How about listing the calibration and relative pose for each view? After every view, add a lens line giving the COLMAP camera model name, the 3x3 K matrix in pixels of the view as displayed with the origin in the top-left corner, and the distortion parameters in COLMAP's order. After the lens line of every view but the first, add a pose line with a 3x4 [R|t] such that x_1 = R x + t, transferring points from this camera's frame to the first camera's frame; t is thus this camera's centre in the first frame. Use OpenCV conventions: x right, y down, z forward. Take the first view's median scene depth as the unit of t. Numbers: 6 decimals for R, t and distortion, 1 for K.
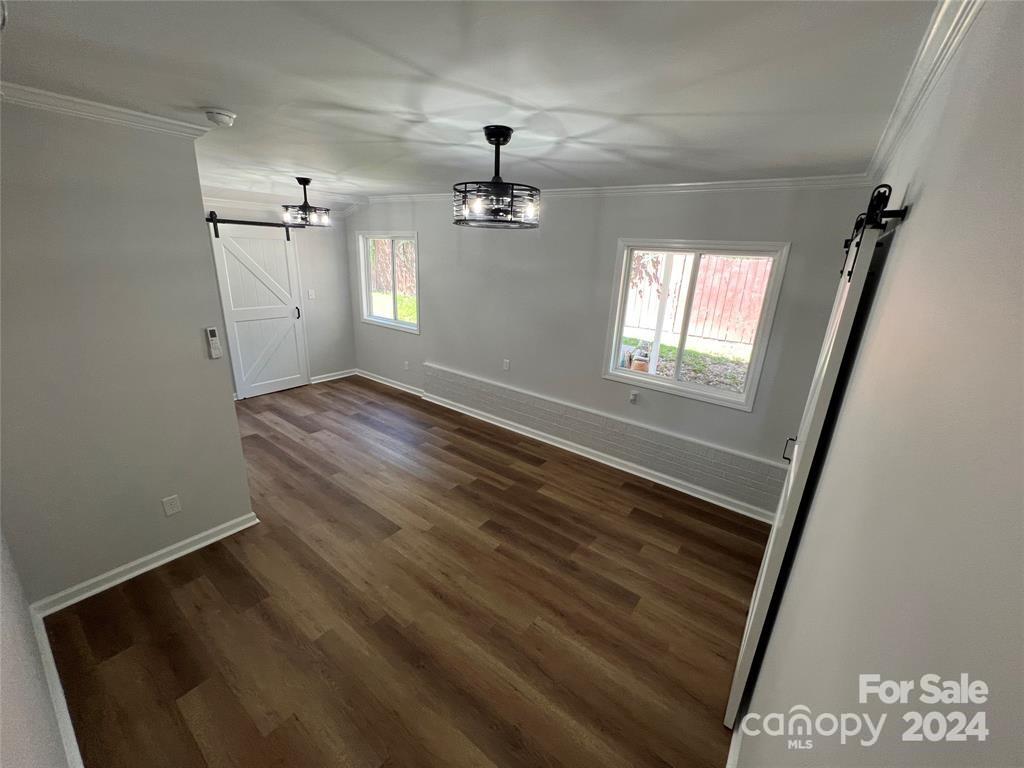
lens RADIAL K [[410.3, 0, 509.9], [0, 410.3, 380.3], [0, 0, 1]] dist [-0.004068, -0.000094]
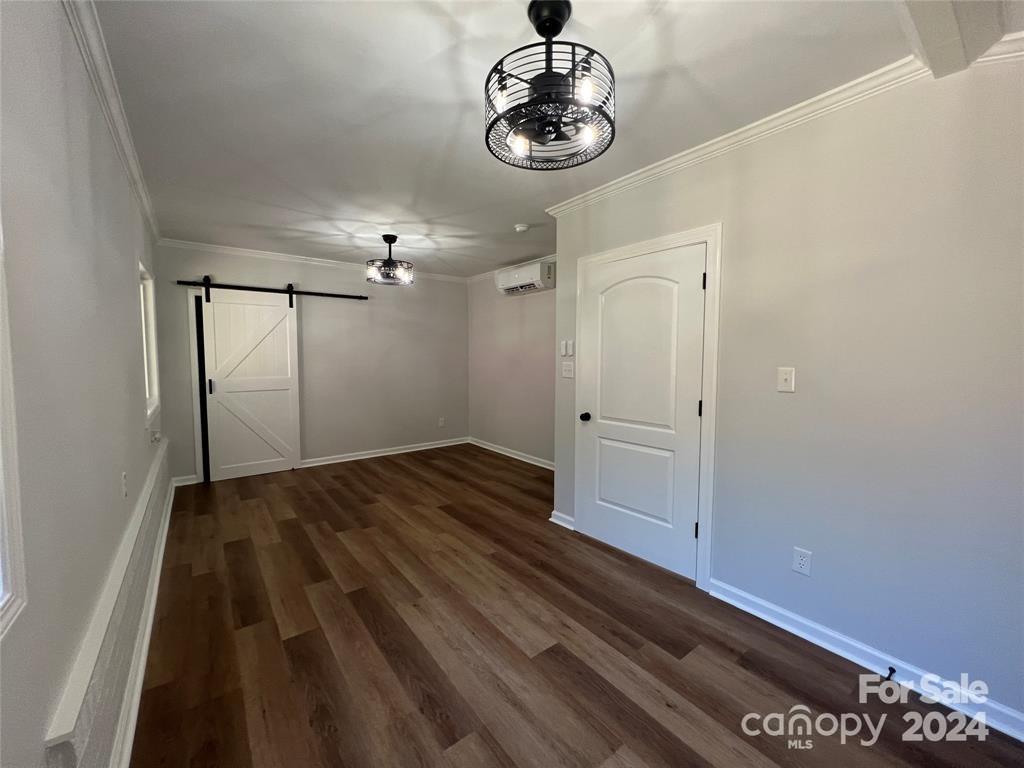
lens RADIAL K [[410.3, 0, 510.2], [0, 410.3, 382.6], [0, 0, 1]] dist [-0.004068, -0.000094]
pose [[-0.962139, -0.070648, 0.263243, -0.654701], [0.029996, 0.932510, 0.359897, -0.363861], [-0.270903, 0.354168, -0.895085, 1.609741]]
